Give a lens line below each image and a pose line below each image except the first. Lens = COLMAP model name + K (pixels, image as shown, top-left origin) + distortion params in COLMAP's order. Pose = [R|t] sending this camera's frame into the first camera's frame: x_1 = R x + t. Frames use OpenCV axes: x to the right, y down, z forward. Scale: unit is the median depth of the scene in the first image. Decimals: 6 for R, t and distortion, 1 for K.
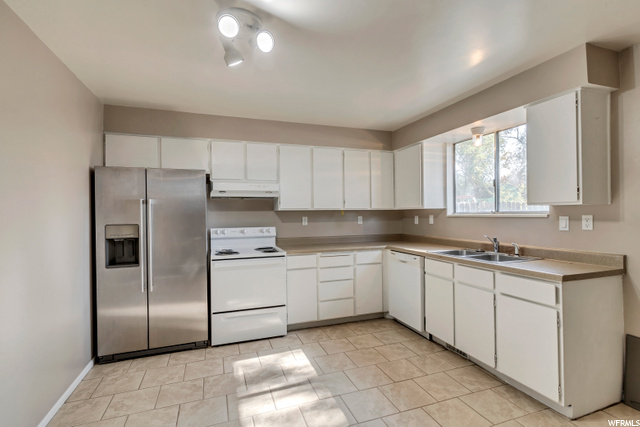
lens RADIAL K [[305.8, 0, 318.3], [0, 305.8, 211.5], [0, 0, 1]] dist [0.001002, 0.000017]
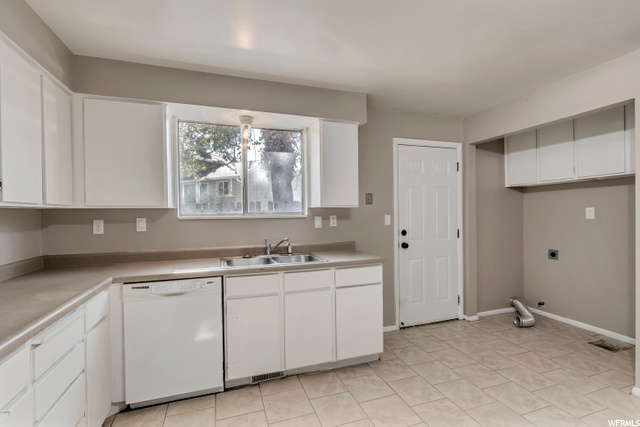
lens RADIAL K [[302.1, 0, 322.9], [0, 302.1, 218.9], [0, 0, 1]] dist [0.022909, 0.000174]
pose [[0.003568, -0.010614, 0.999937, -0.528464], [0.002852, 0.999940, 0.010604, 0.014965], [-0.999990, 0.002814, 0.003599, 1.172066]]
